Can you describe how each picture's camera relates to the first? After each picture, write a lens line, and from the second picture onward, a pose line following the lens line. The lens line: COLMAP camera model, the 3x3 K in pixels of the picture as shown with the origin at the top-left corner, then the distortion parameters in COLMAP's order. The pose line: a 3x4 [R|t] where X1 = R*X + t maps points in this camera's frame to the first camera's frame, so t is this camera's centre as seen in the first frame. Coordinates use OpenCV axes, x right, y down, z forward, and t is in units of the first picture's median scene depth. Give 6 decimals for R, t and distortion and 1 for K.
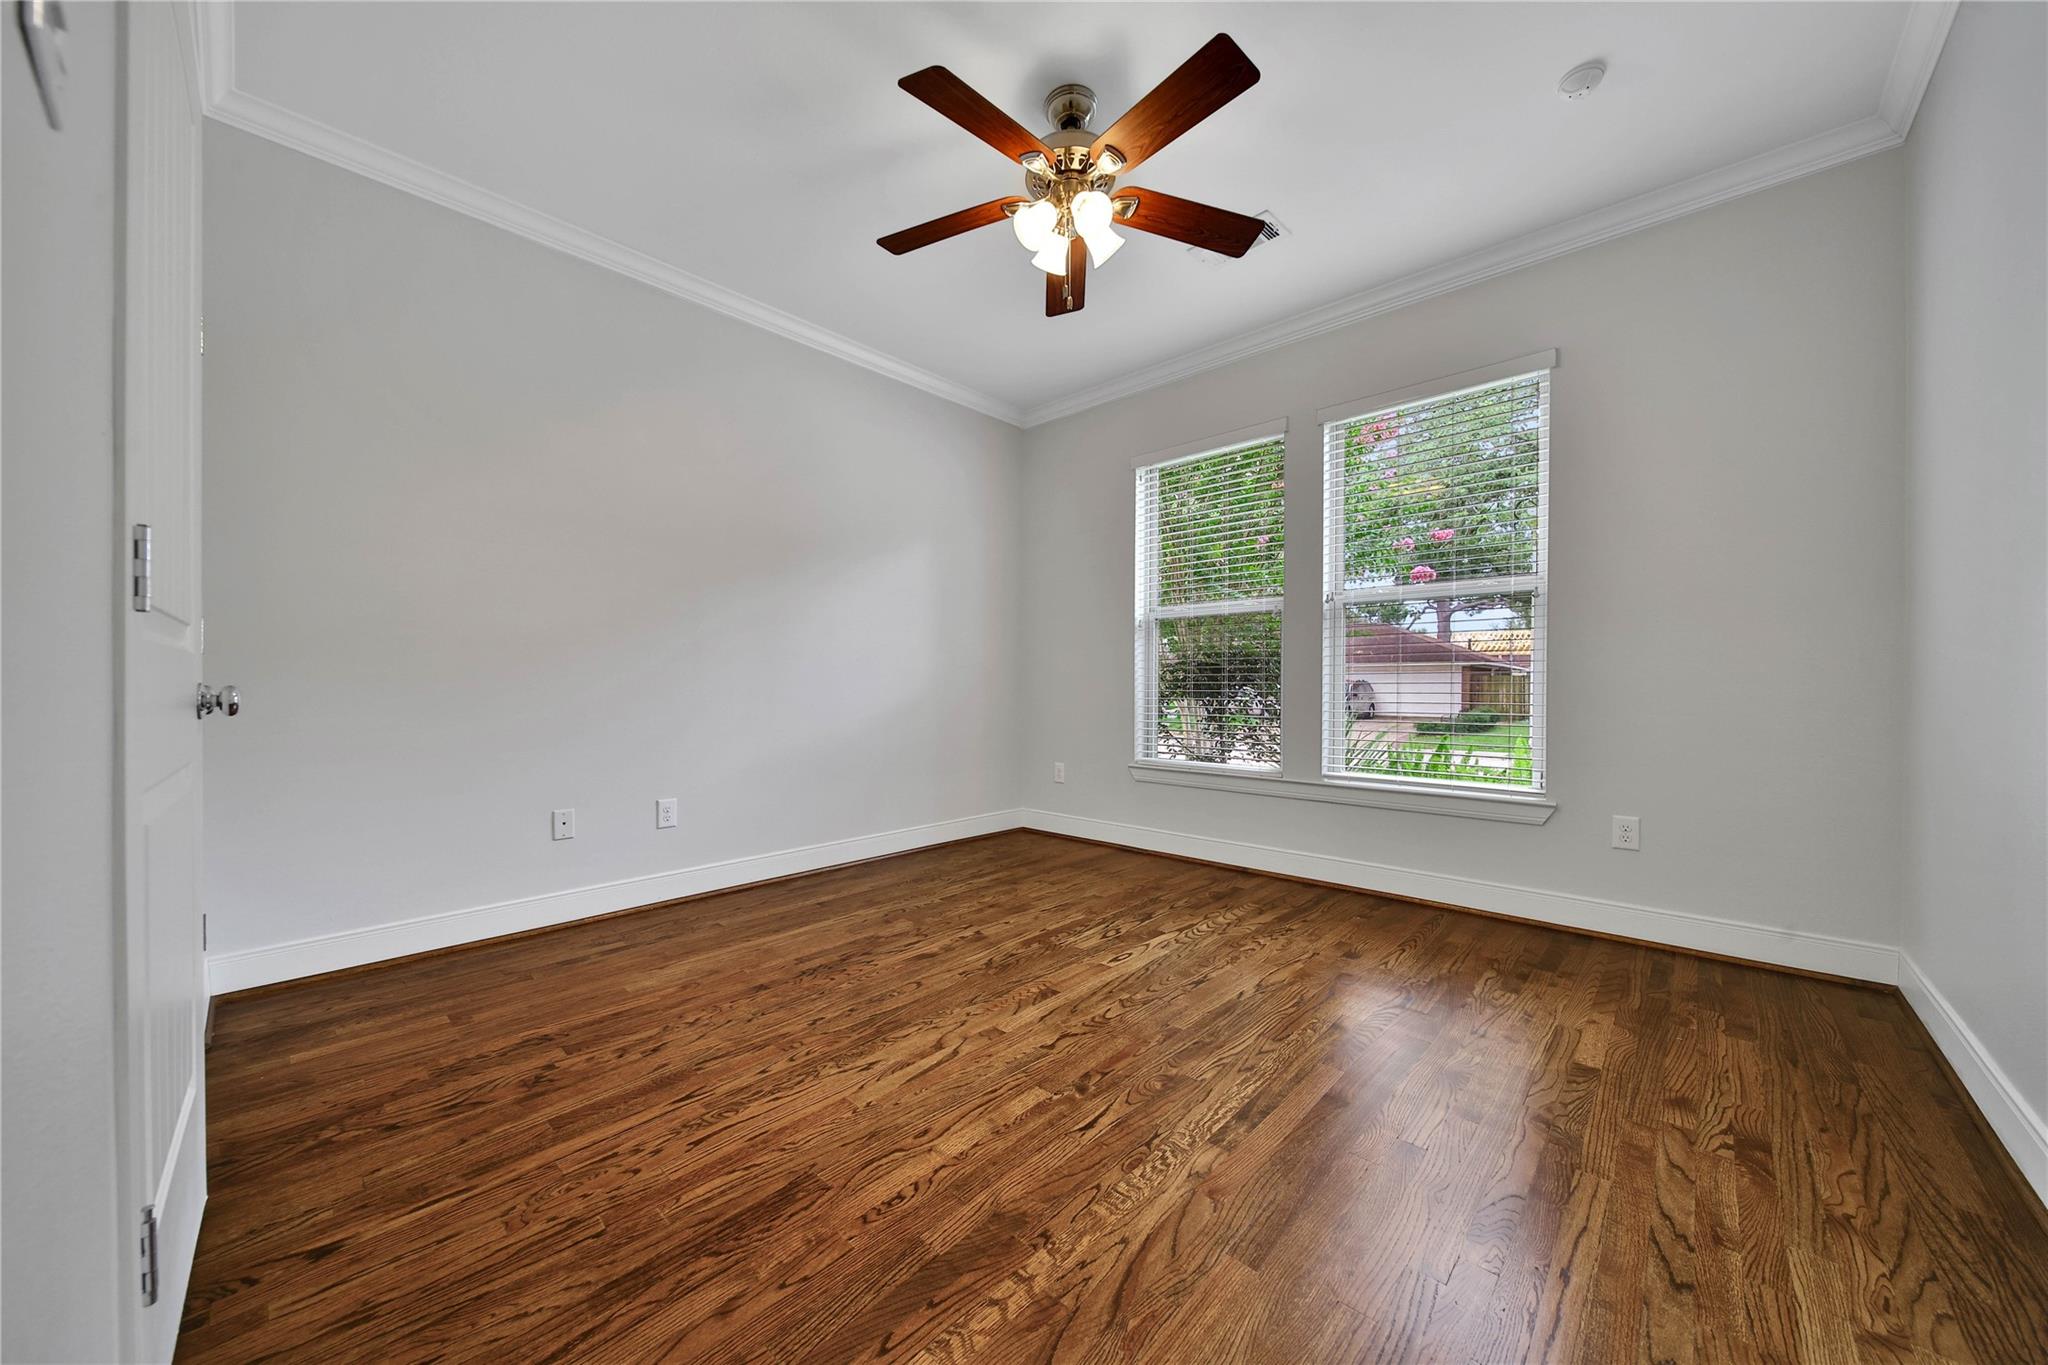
lens RADIAL K [[733.2, 0, 1032.3], [0, 733.2, 681.5], [0, 0, 1]] dist [-0.000262, -0.000750]
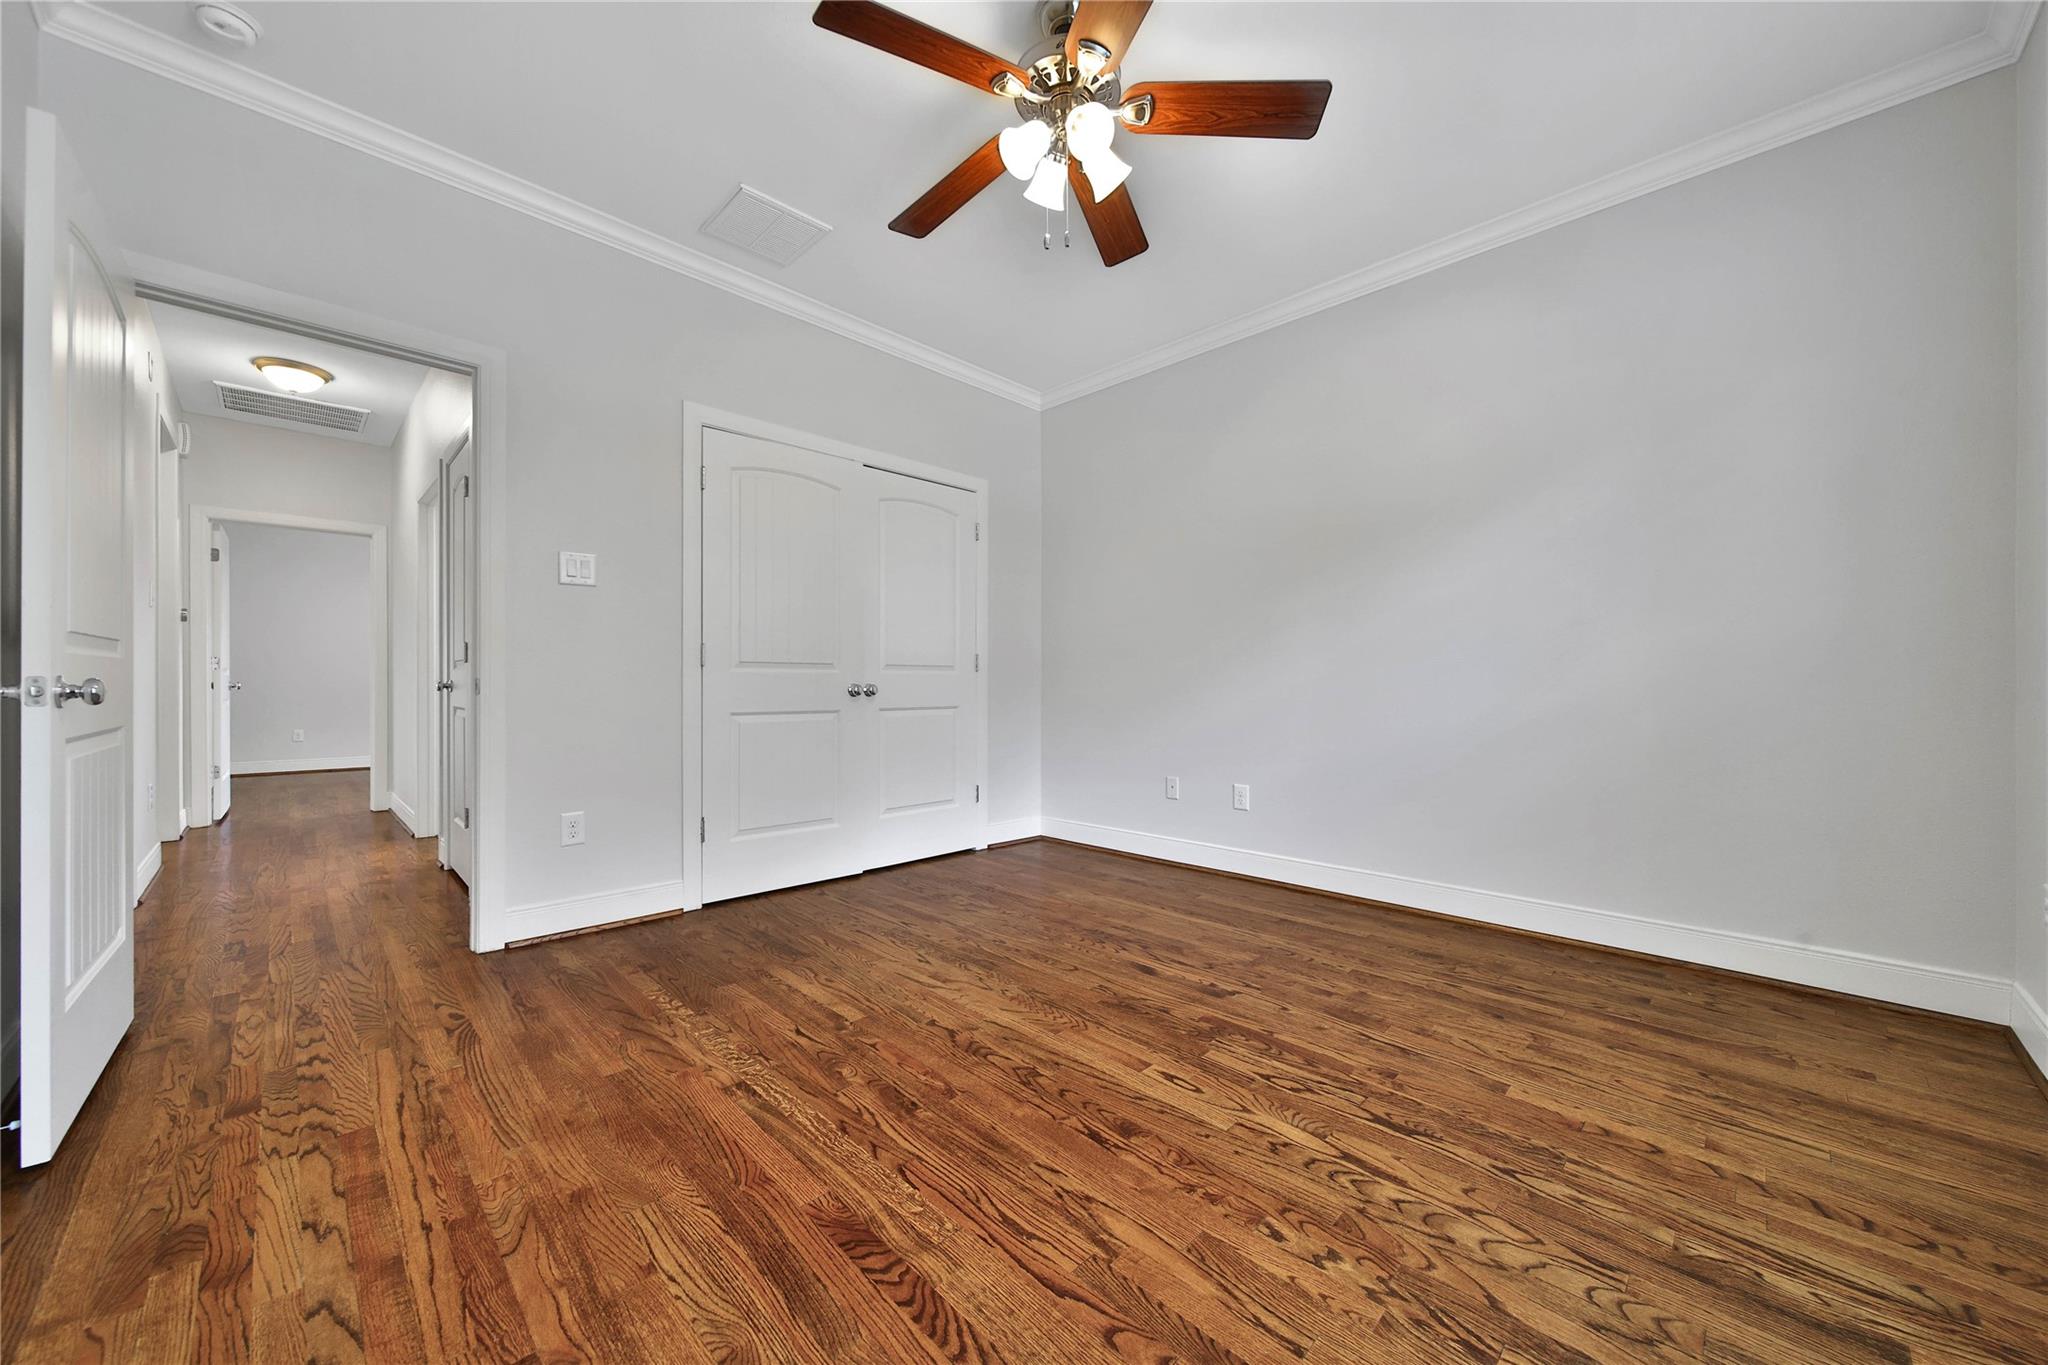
lens RADIAL K [[733.2, 0, 1023.7], [0, 733.2, 685.3], [0, 0, 1]] dist [-0.000262, -0.000750]
pose [[-0.043398, -0.000212, -0.999058, 0.824604], [0.005095, 0.999987, -0.000433, 0.005418], [0.999045, -0.005109, -0.043397, 0.899382]]
